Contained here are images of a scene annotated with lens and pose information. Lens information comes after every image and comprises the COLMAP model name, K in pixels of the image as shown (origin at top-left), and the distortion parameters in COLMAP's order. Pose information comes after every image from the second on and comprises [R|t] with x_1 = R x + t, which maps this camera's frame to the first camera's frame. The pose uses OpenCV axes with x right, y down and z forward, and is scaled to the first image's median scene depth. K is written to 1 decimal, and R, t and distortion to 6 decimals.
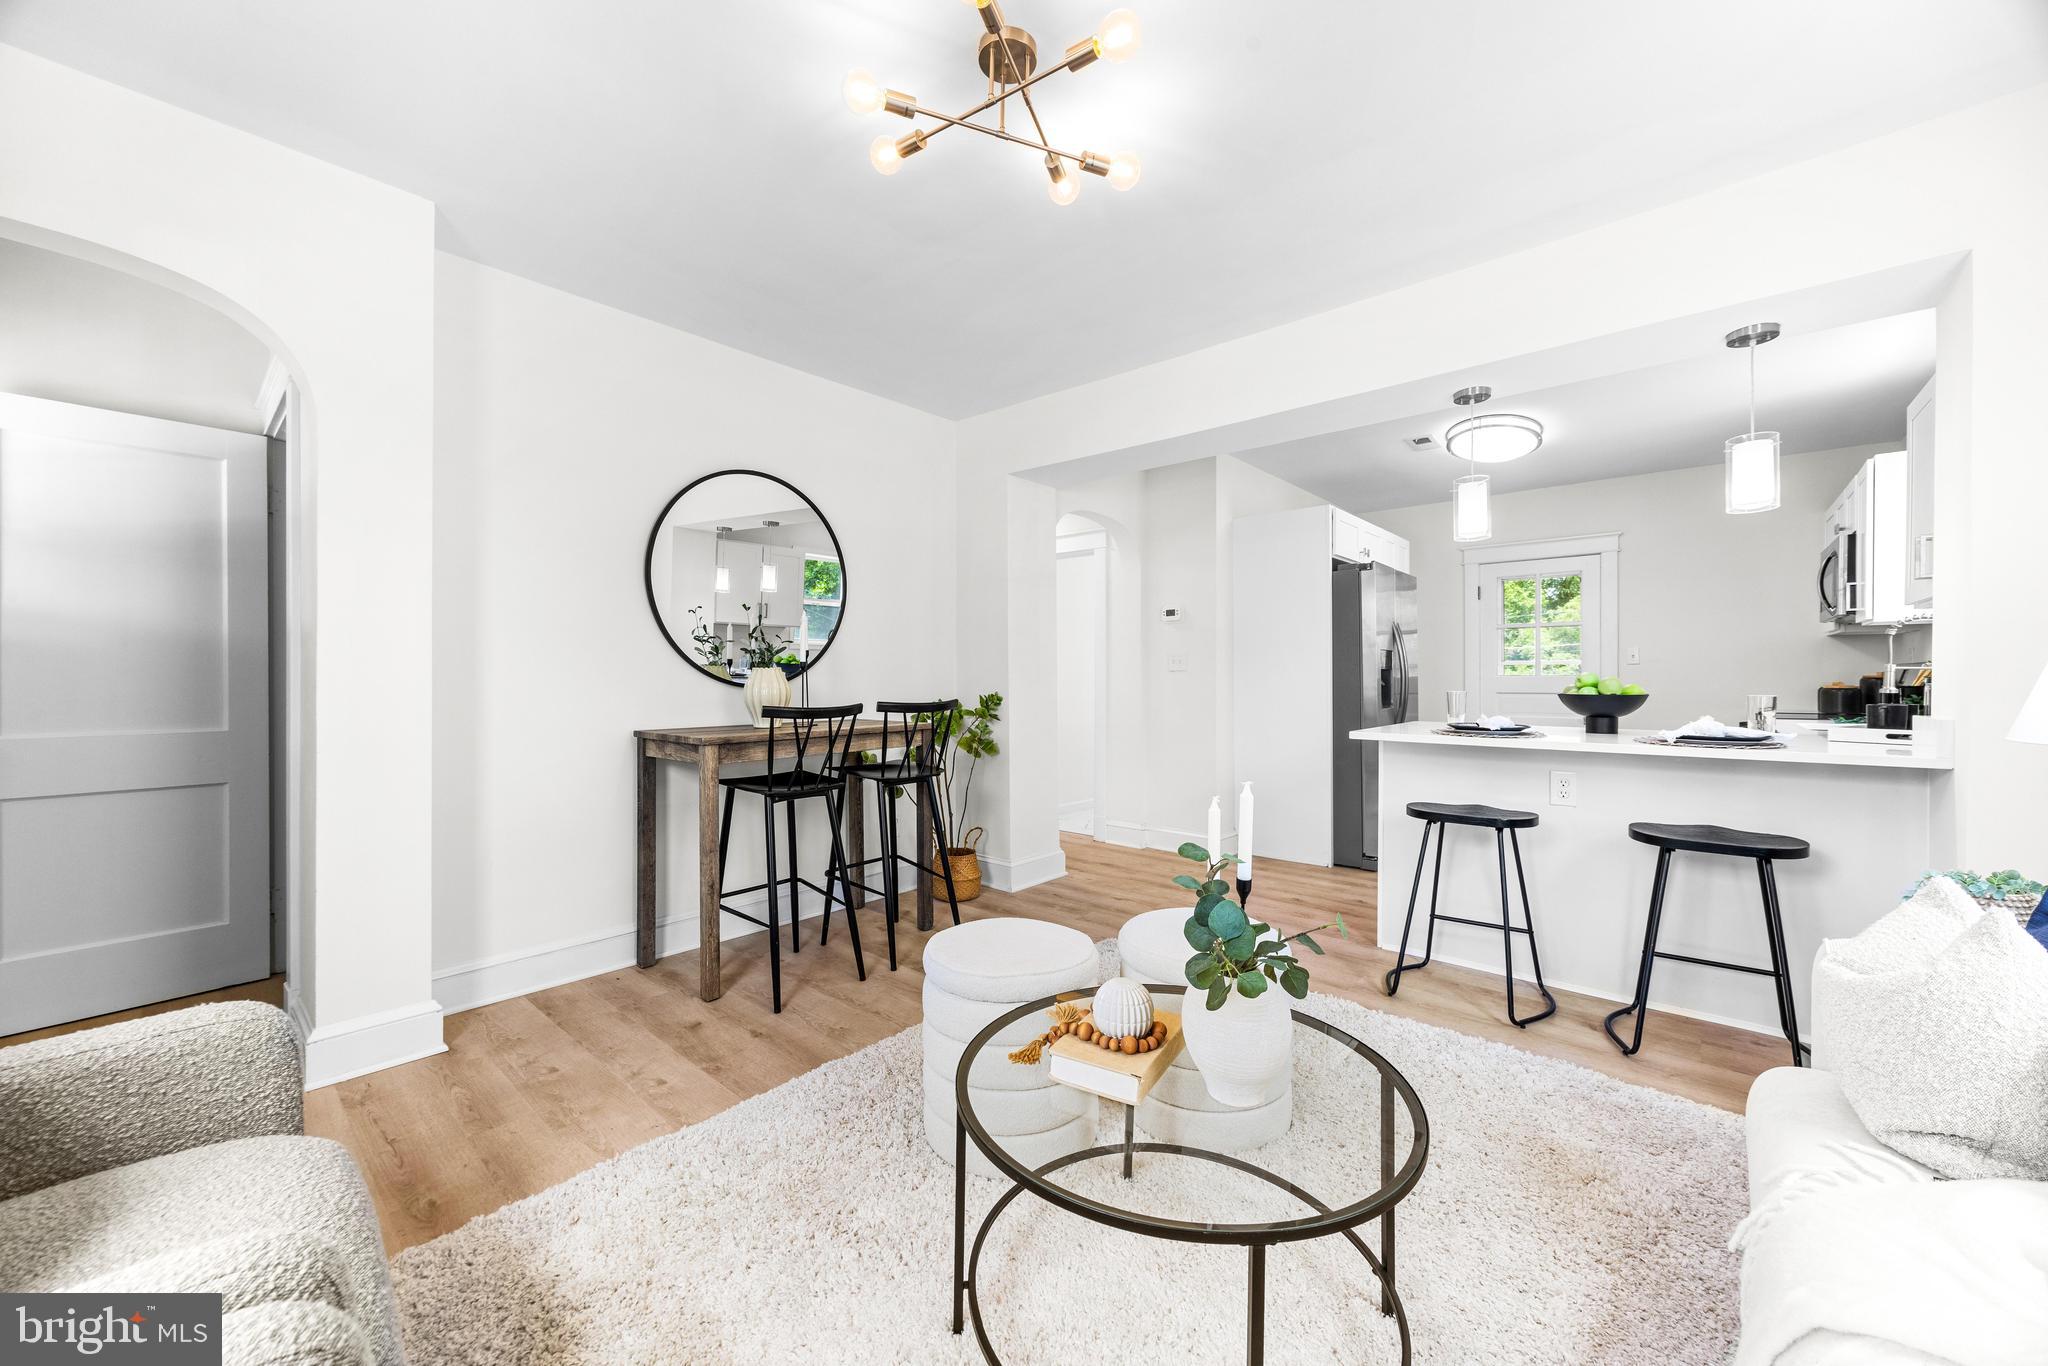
lens RADIAL K [[772.7, 0, 1005.3], [0, 772.7, 677.3], [0, 0, 1]] dist [-0.001588, -0.000313]
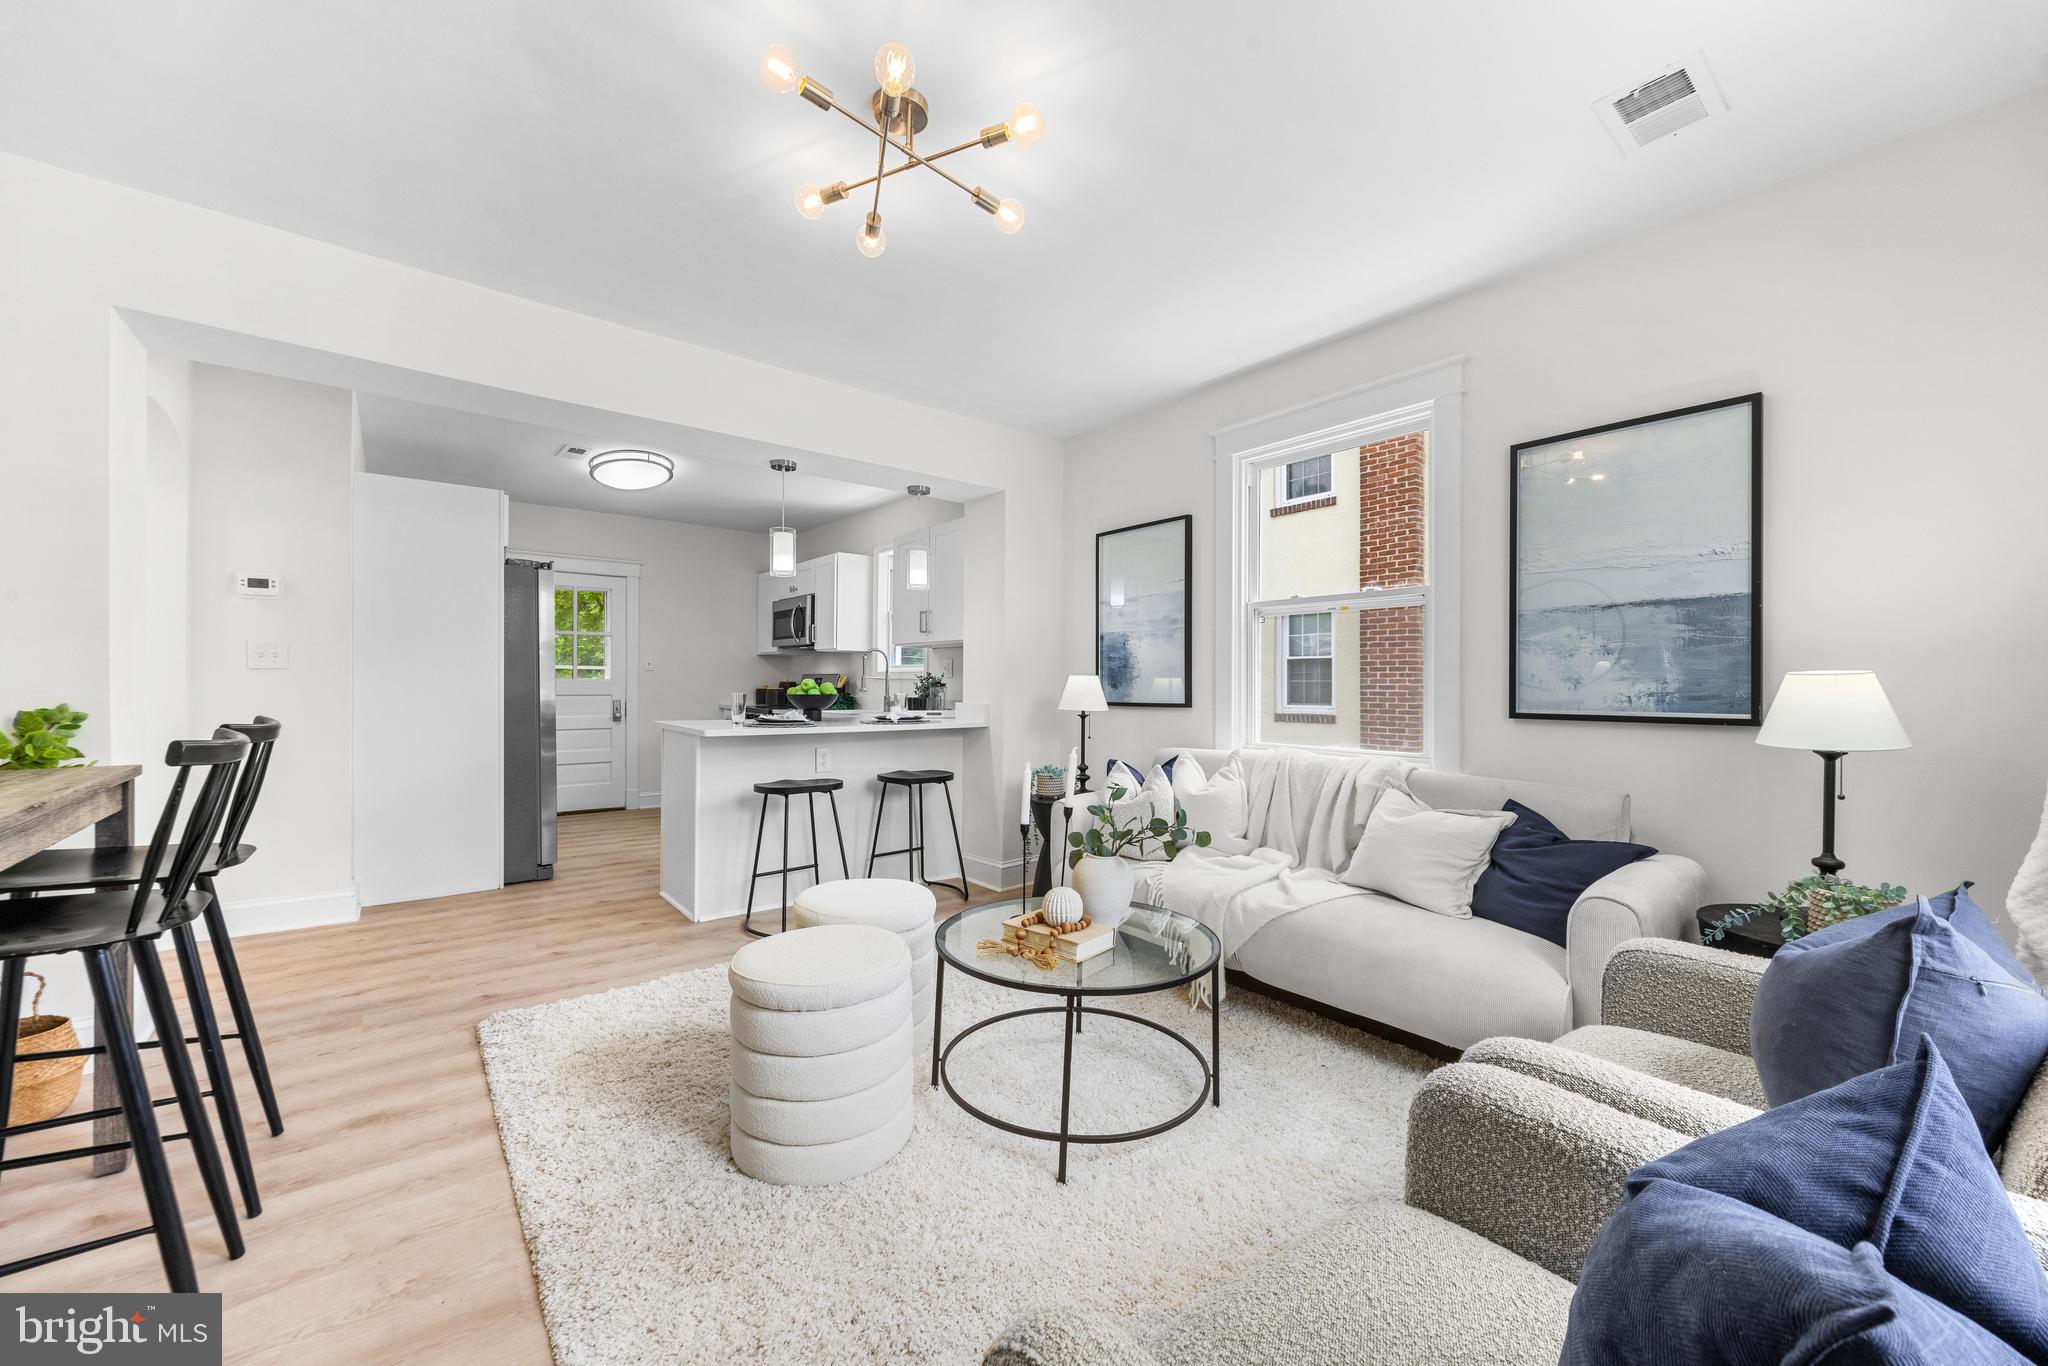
lens RADIAL K [[772.7, 0, 1025.9], [0, 772.7, 685.4], [0, 0, 1]] dist [-0.001588, -0.000313]
pose [[0.149975, 0.000578, 0.988690, -0.475083], [-0.010895, 0.999940, 0.001068, -0.001858], [-0.988630, -0.010932, 0.149972, 0.309250]]
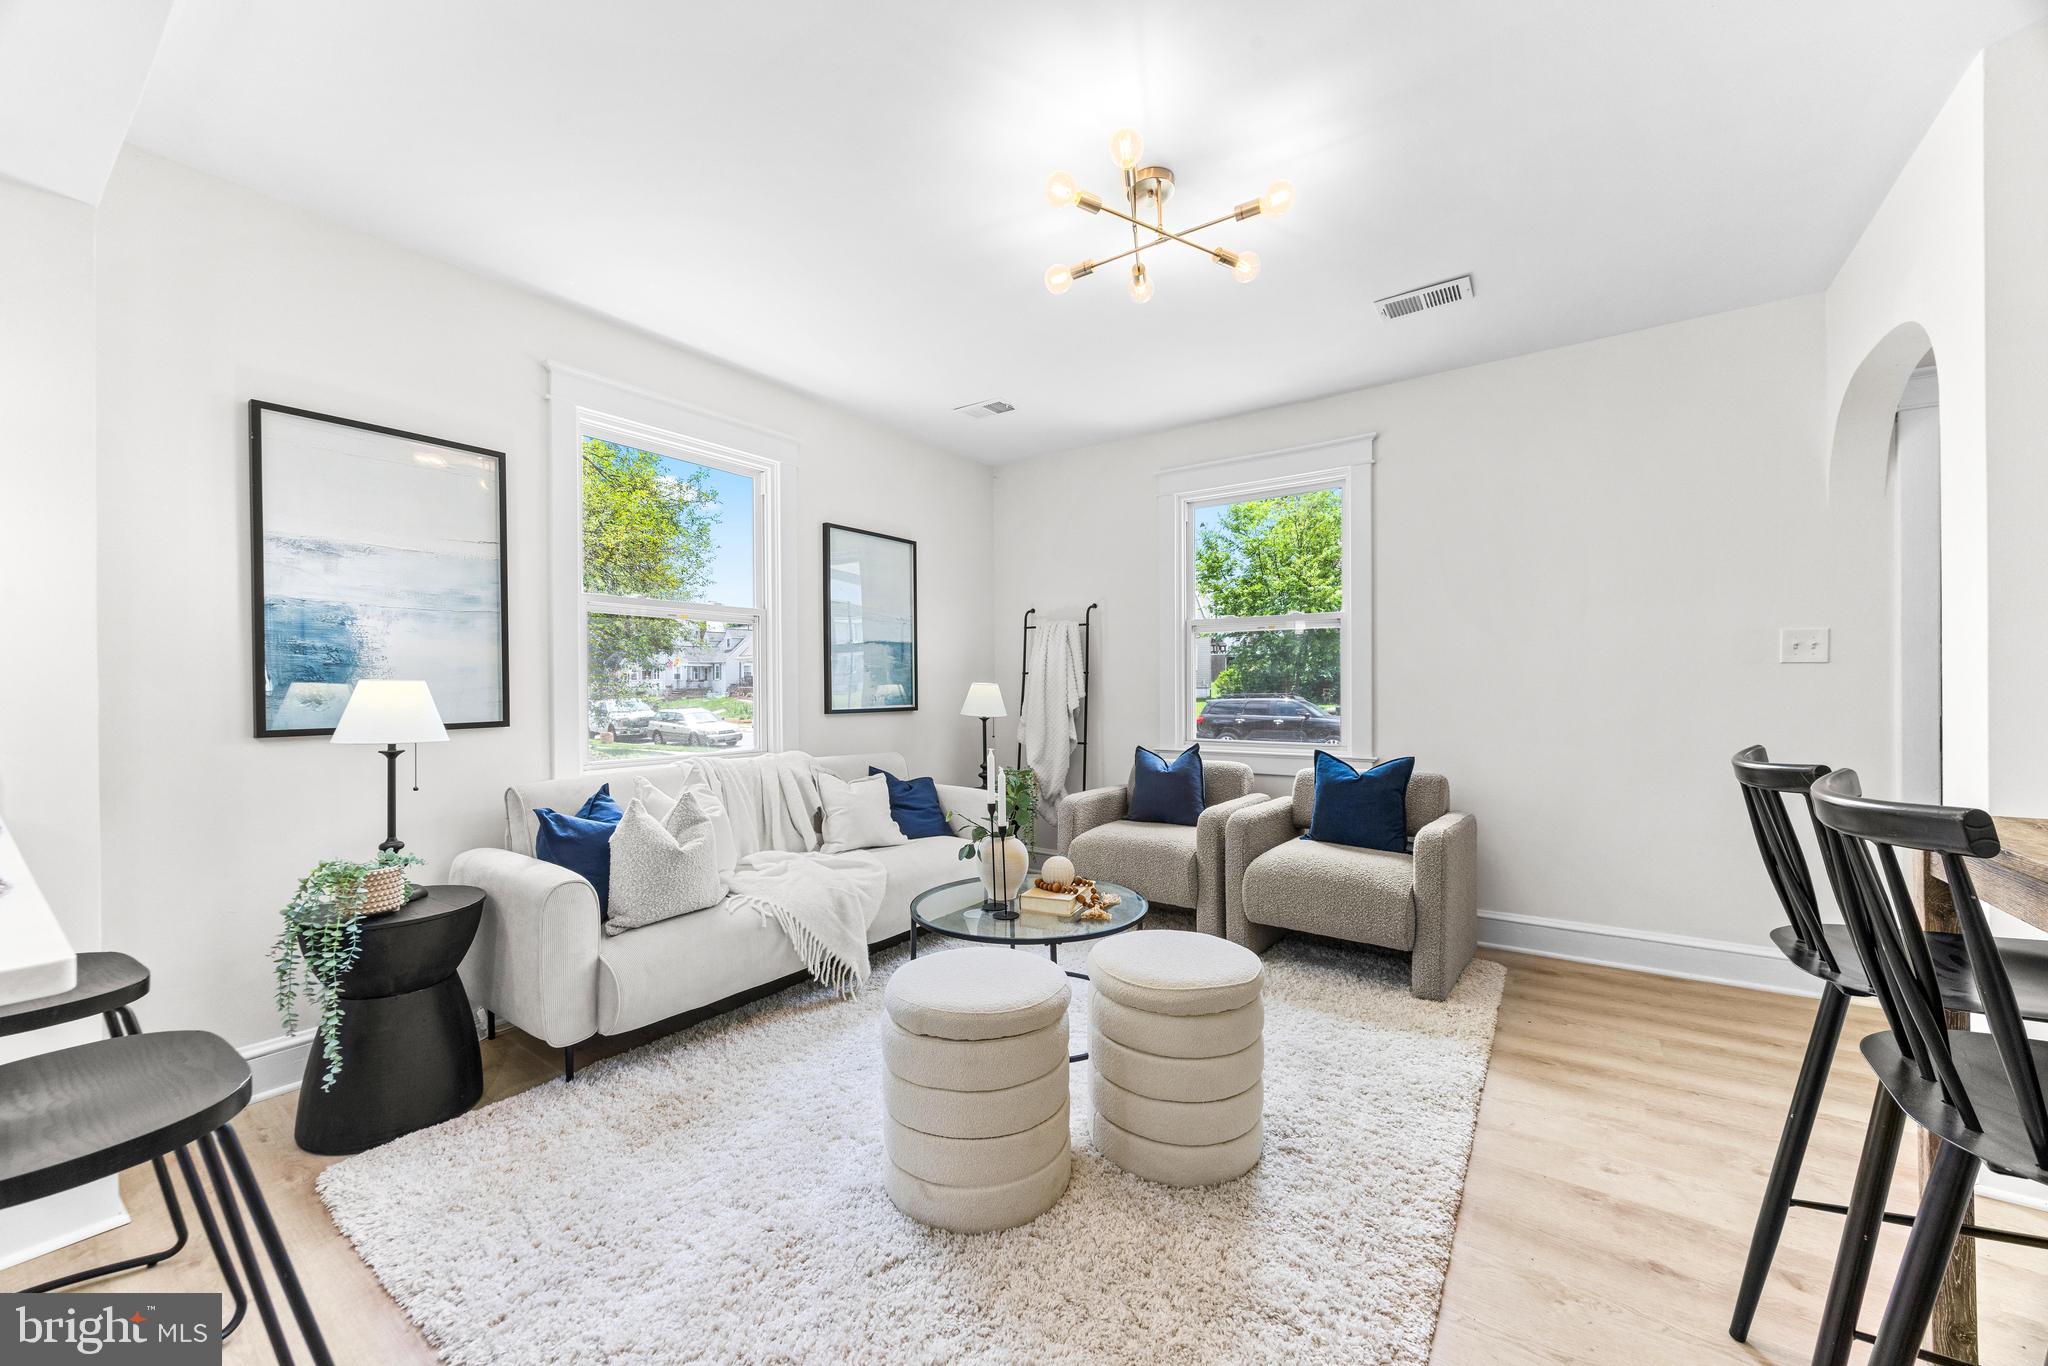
lens RADIAL K [[772.7, 0, 1025.9], [0, 772.7, 687.6], [0, 0, 1]] dist [-0.001588, -0.000313]
pose [[-0.992681, 0.007476, -0.120538, 0.169511], [0.008281, 0.999947, -0.006182, -0.001950], [0.120485, -0.007135, -0.992689, 1.021793]]
